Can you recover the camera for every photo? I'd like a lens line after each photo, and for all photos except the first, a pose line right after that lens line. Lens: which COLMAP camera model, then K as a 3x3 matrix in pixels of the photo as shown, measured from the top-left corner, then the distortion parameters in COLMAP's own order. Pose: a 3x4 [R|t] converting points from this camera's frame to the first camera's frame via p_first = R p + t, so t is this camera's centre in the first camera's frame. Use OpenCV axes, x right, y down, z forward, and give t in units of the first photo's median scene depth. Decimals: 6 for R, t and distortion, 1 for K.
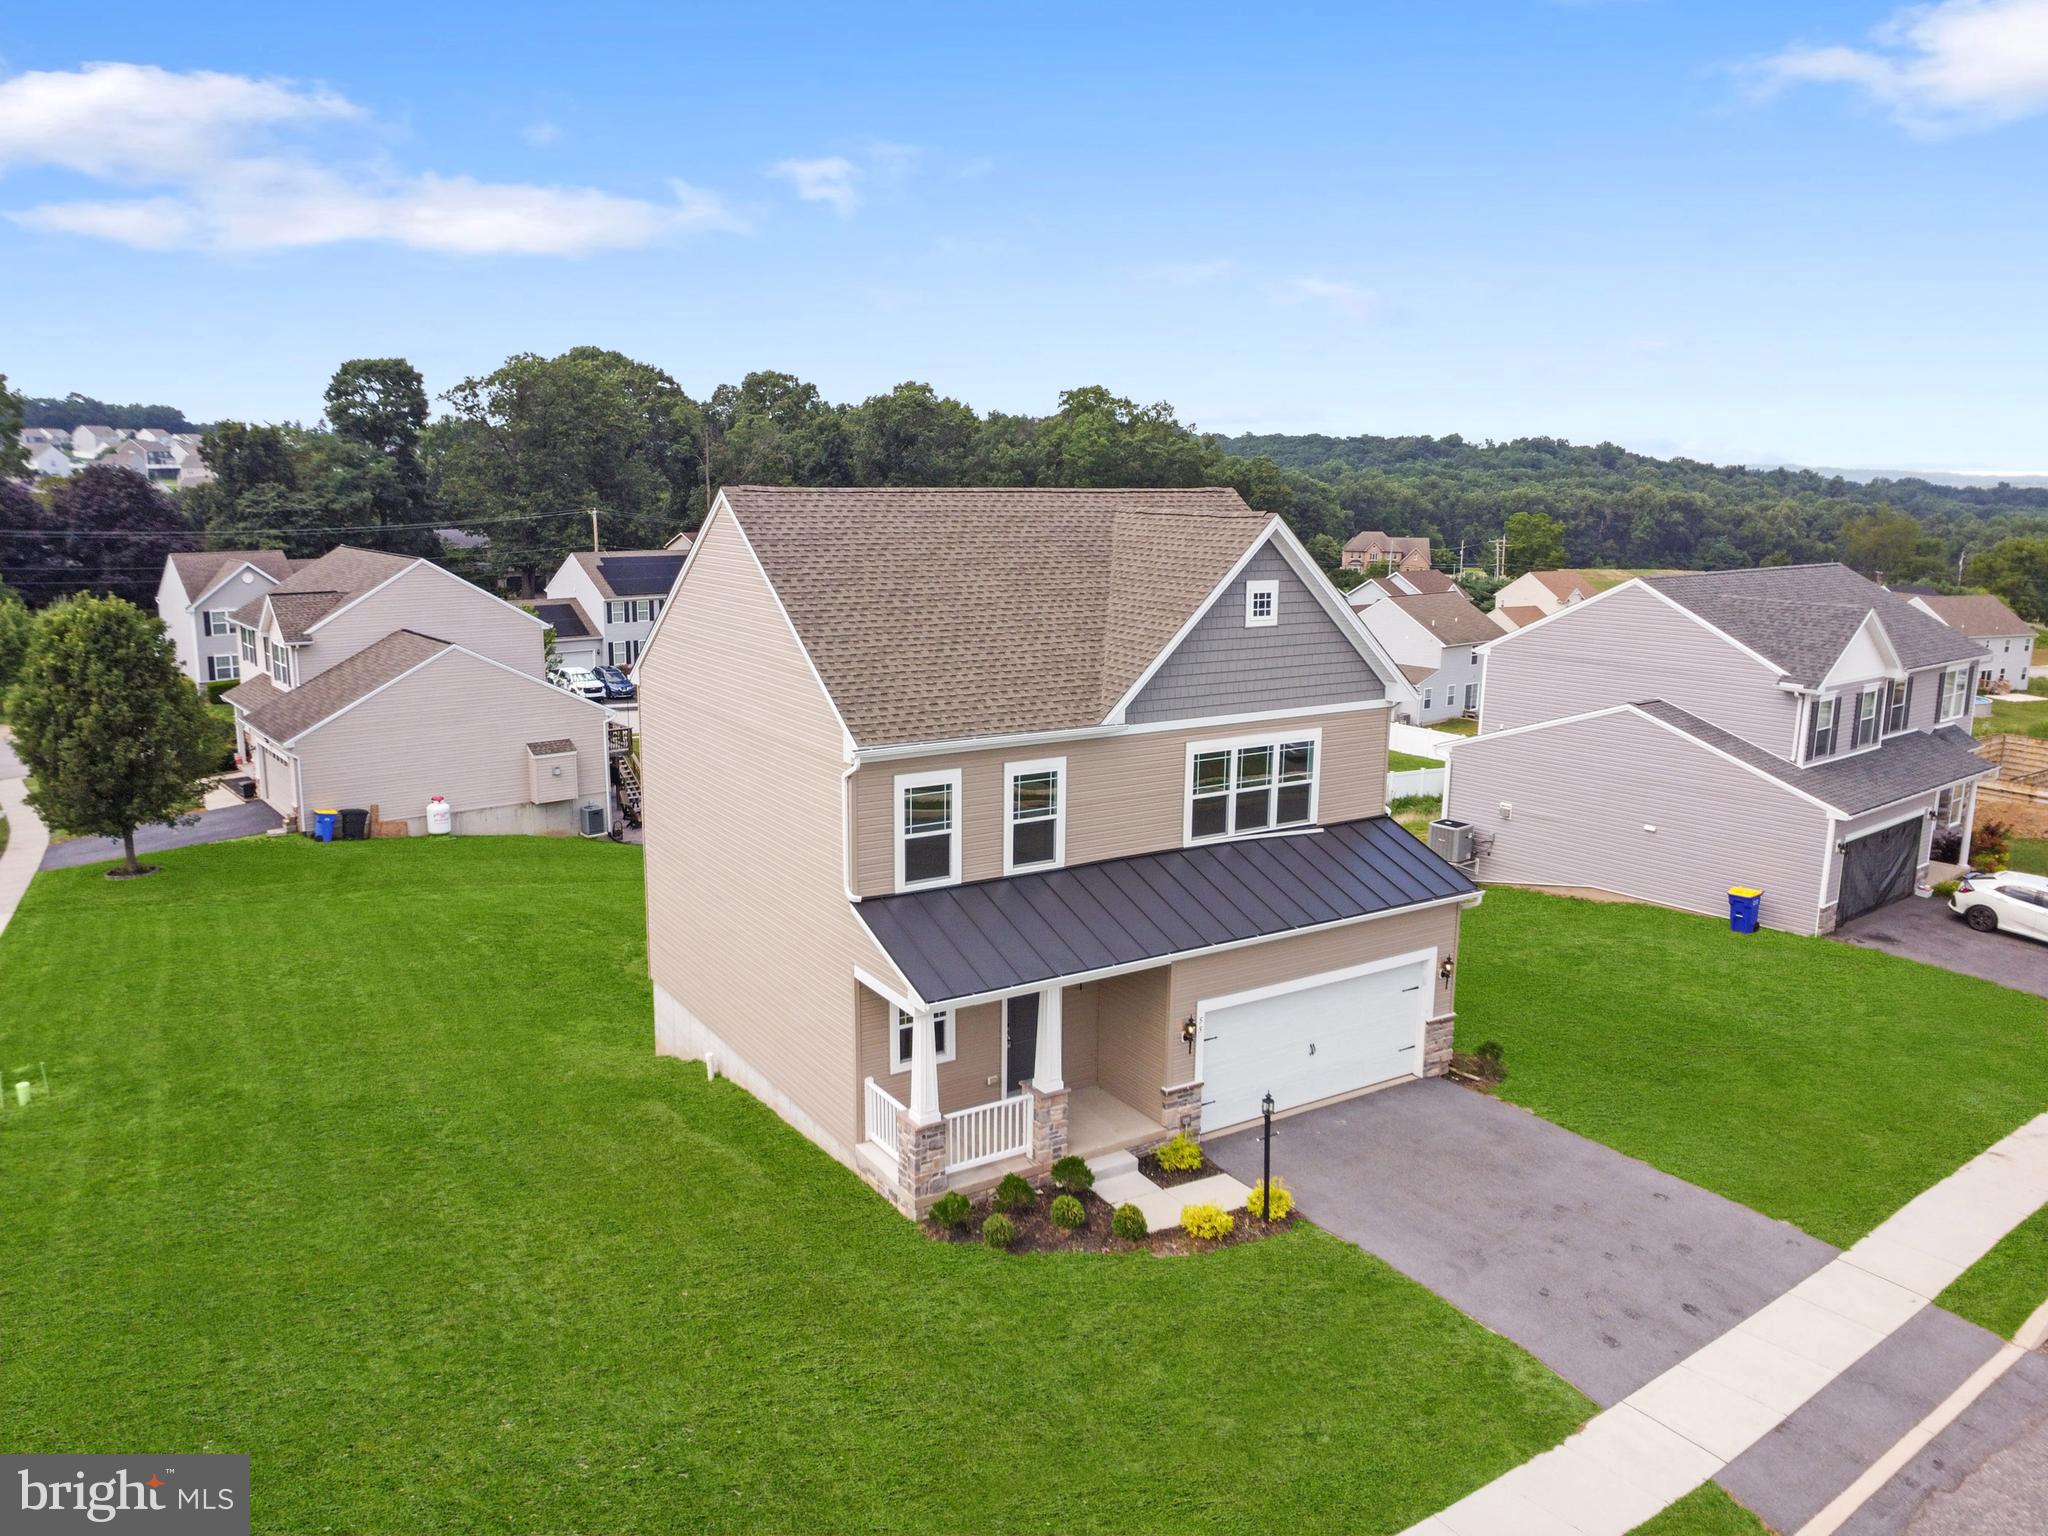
lens RADIAL K [[1493.2, 0, 1017.8], [0, 1493.2, 764.3], [0, 0, 1]] dist [-0.026183, -0.003698]
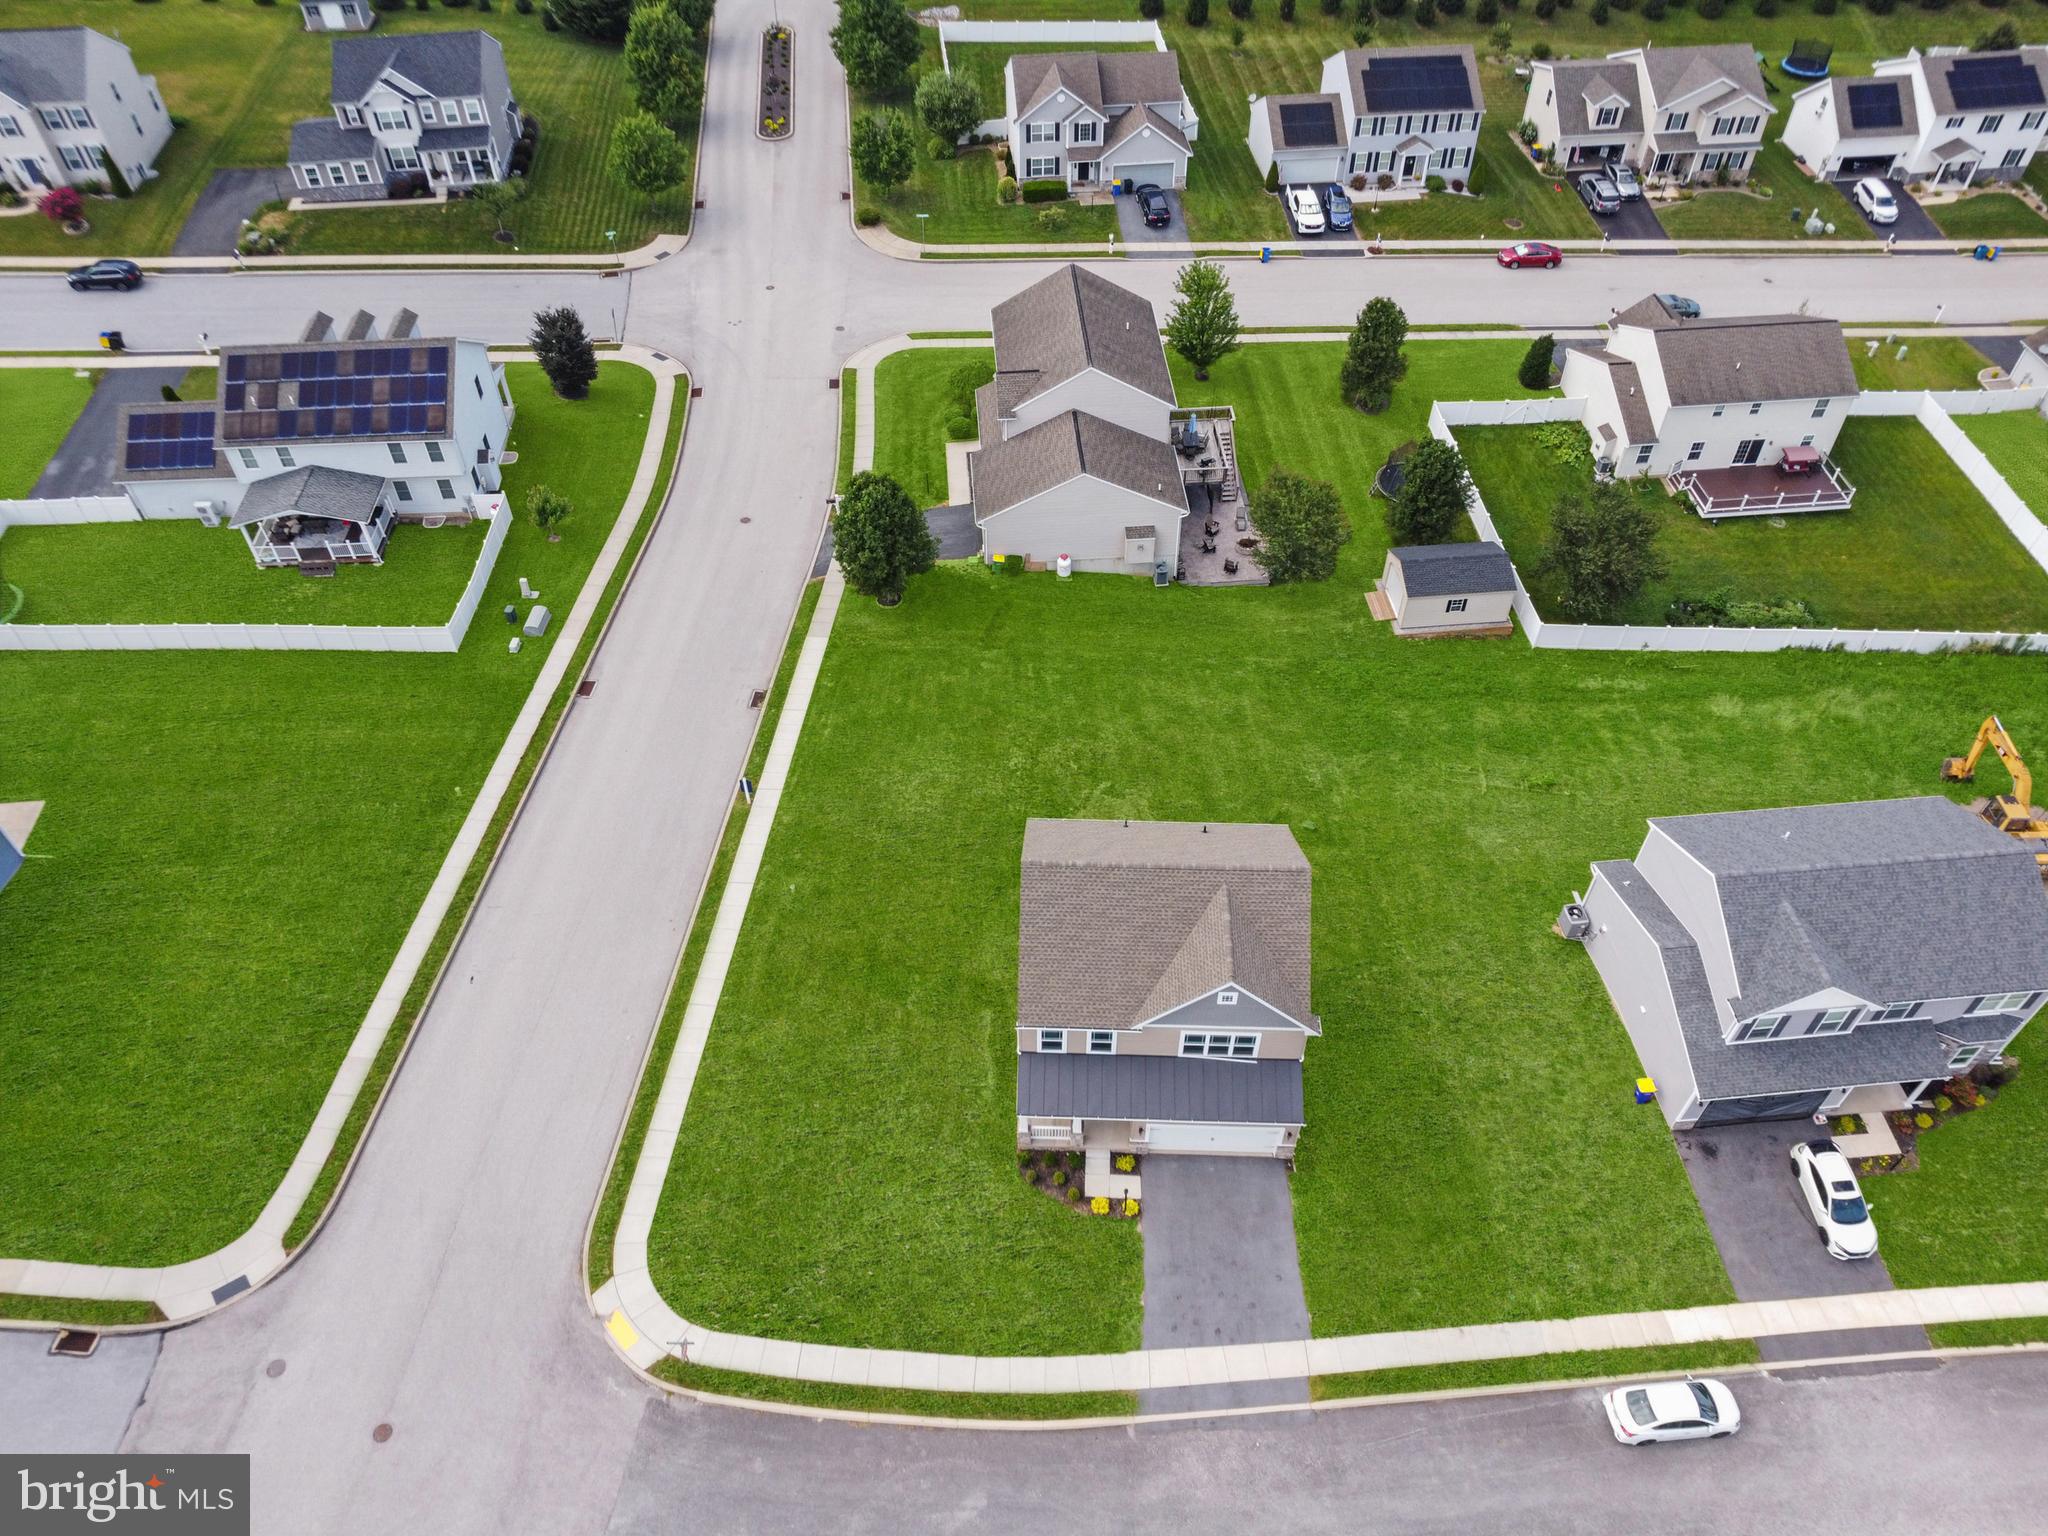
lens RADIAL K [[1493.2, 0, 1017.8], [0, 1493.2, 764.3], [0, 0, 1]] dist [-0.026183, -0.003698]
pose [[0.824502, 0.406630, -0.393508, 0.624483], [-0.095512, 0.785446, 0.611516, -1.667466], [0.557740, -0.466612, 0.686440, -0.502224]]
